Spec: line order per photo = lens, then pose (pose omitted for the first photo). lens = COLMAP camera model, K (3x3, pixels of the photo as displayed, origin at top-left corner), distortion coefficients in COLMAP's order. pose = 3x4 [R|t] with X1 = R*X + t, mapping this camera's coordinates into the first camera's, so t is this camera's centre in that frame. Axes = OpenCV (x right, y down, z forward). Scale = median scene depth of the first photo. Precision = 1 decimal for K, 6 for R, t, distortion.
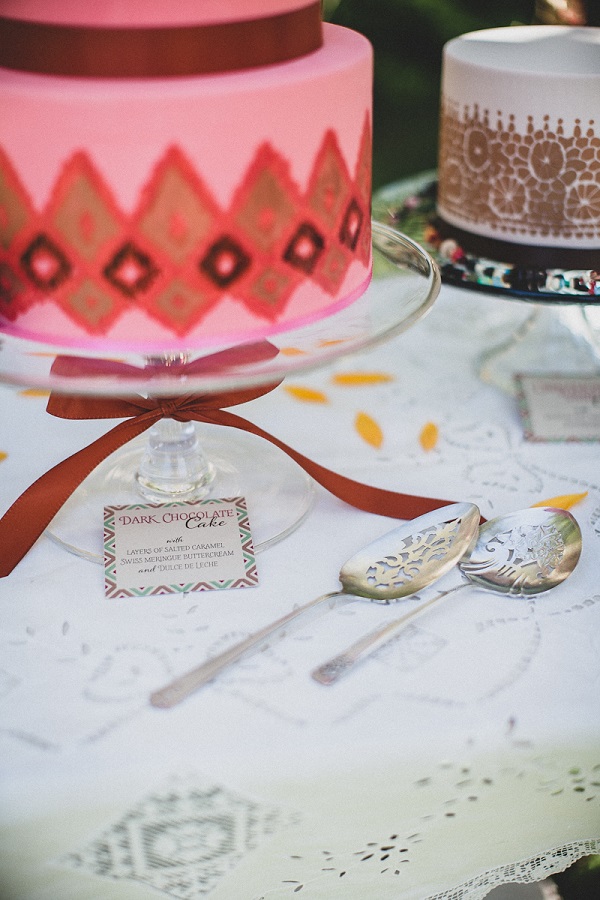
lens RADIAL K [[1357.2, 0, 296.1], [0, 1357.2, 442.4], [0, 0, 1]] dist [0.014891, 0.000000]
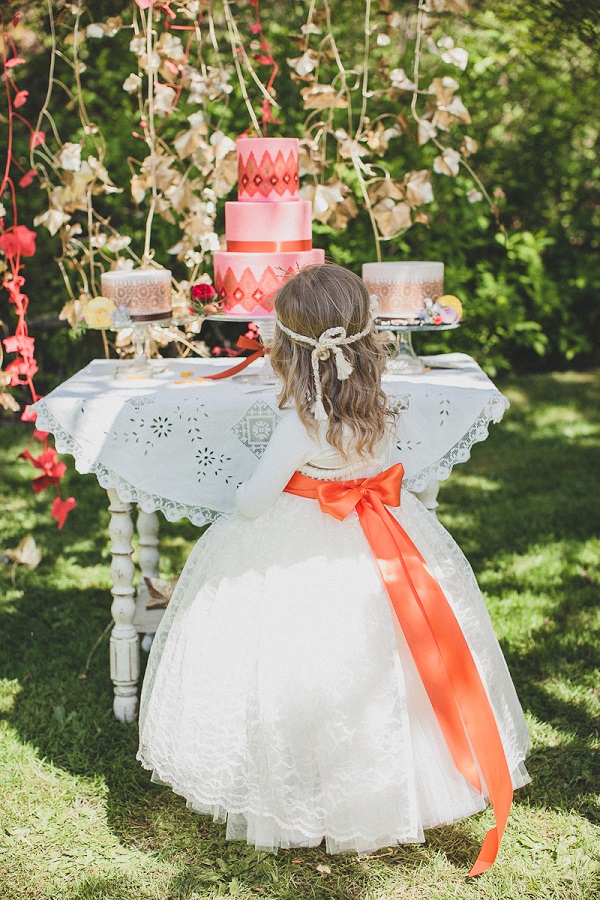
lens RADIAL K [[1357.2, 0, 302.8], [0, 1357.2, 449.1], [0, 0, 1]] dist [0.014891, 0.000000]
pose [[0.987851, 0.026947, -0.153051, 0.659646], [-0.066226, 0.963945, -0.257730, 1.380683], [0.140588, 0.264735, 0.954018, -2.821235]]
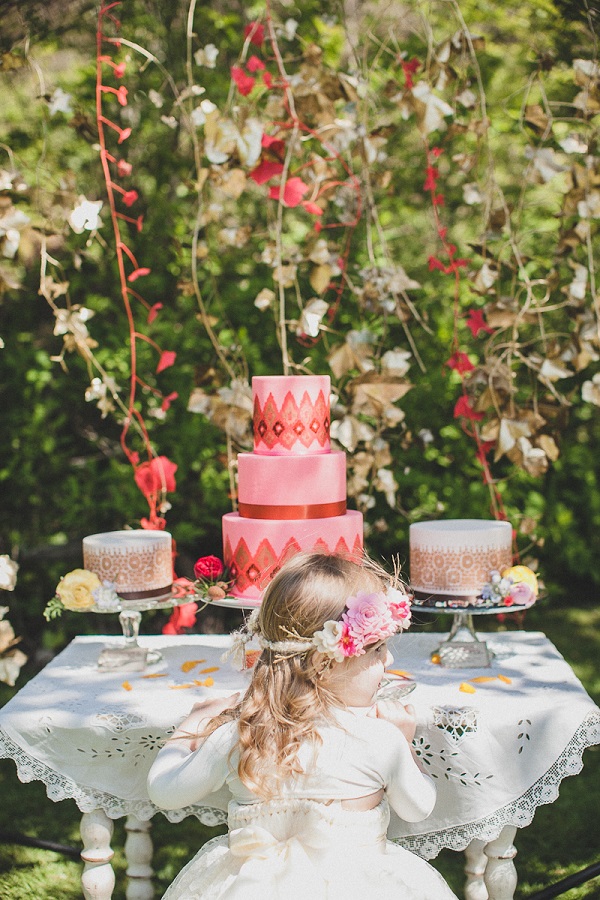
lens RADIAL K [[1357.2, 0, 297.6], [0, 1357.2, 446.7], [0, 0, 1]] dist [0.014891, 0.000000]
pose [[0.983354, 0.004480, -0.181645, 0.508689], [-0.075566, 0.919225, -0.386412, 0.834474], [0.165241, 0.393706, 0.904263, -2.042200]]
